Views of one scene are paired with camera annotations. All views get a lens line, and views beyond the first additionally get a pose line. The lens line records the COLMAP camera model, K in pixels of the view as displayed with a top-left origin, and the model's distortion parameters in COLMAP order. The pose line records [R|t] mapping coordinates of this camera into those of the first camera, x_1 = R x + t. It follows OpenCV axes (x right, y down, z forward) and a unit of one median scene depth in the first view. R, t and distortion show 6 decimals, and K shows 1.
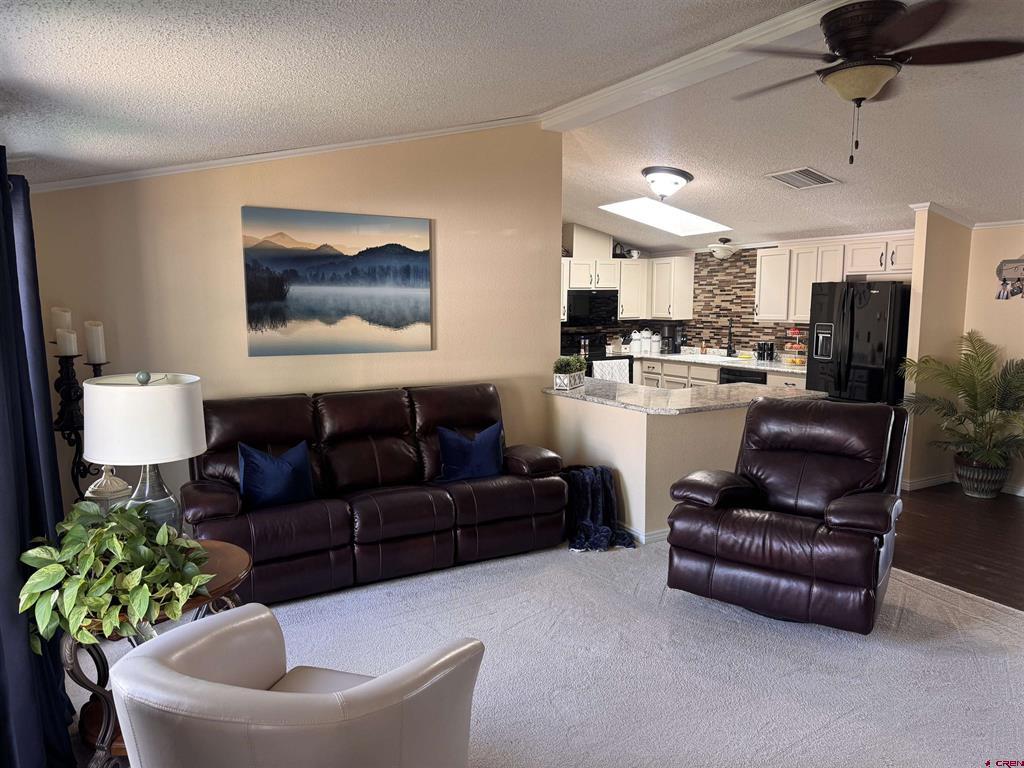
lens RADIAL K [[668.4, 0, 512.5], [0, 668.4, 391.4], [0, 0, 1]] dist [-0.044681, 0.001050]
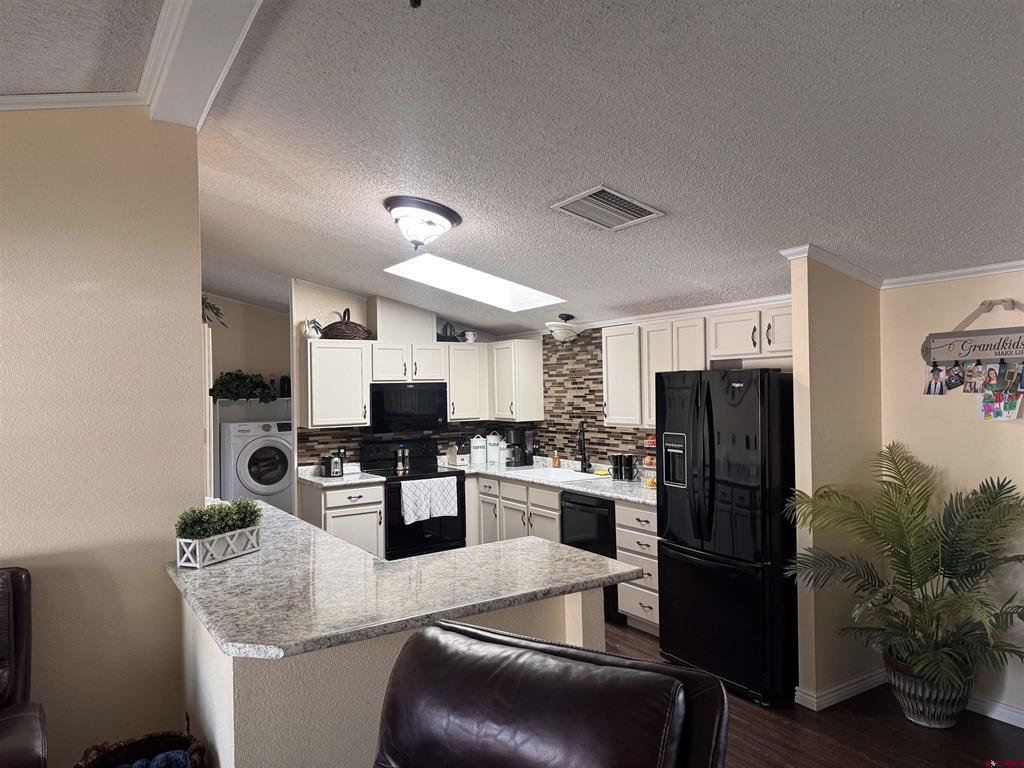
lens RADIAL K [[699.0, 0, 512.0], [0, 699.0, 384.0], [0, 0, 1]] dist [0.007929, -0.041484]
pose [[0.995930, -0.007082, 0.089856, 0.180199], [0.019959, 0.989488, -0.143233, -0.039984], [-0.087897, 0.144443, 0.985602, 0.233992]]
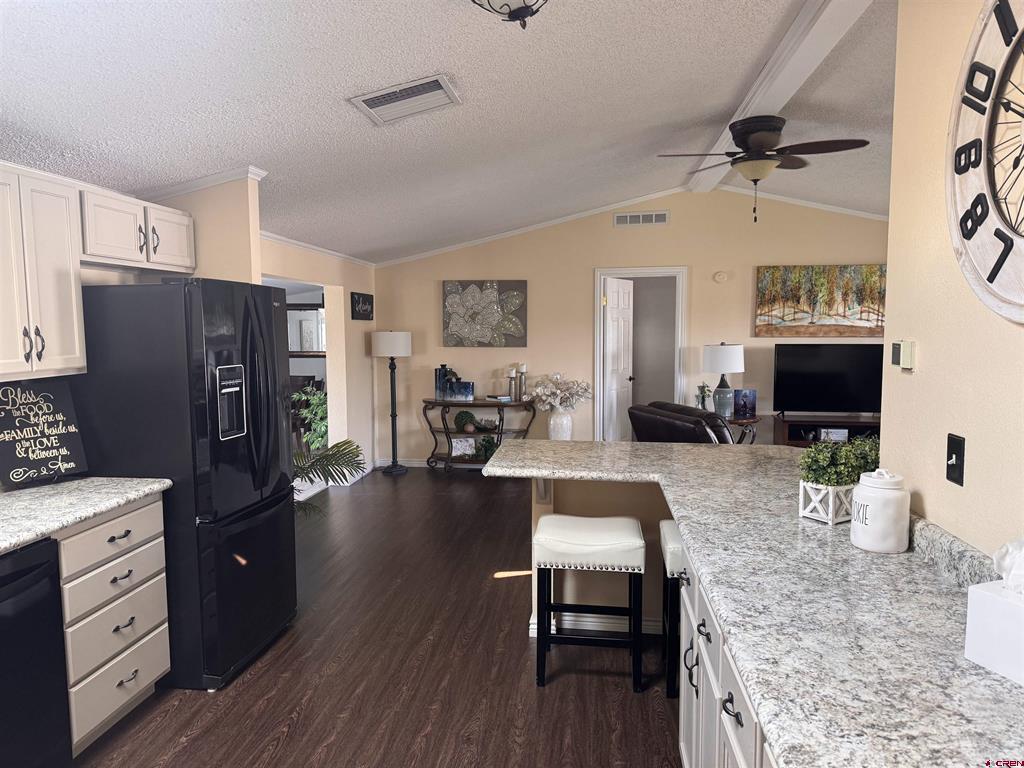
lens RADIAL K [[699.0, 0, 512.0], [0, 699.0, 384.0], [0, 0, 1]] dist [0.007929, -0.041484]
pose [[-0.821366, -0.042436, 0.568821, 0.009360], [0.086288, 0.976508, 0.197448, -0.125160], [-0.563838, 0.211260, -0.798409, 0.935288]]
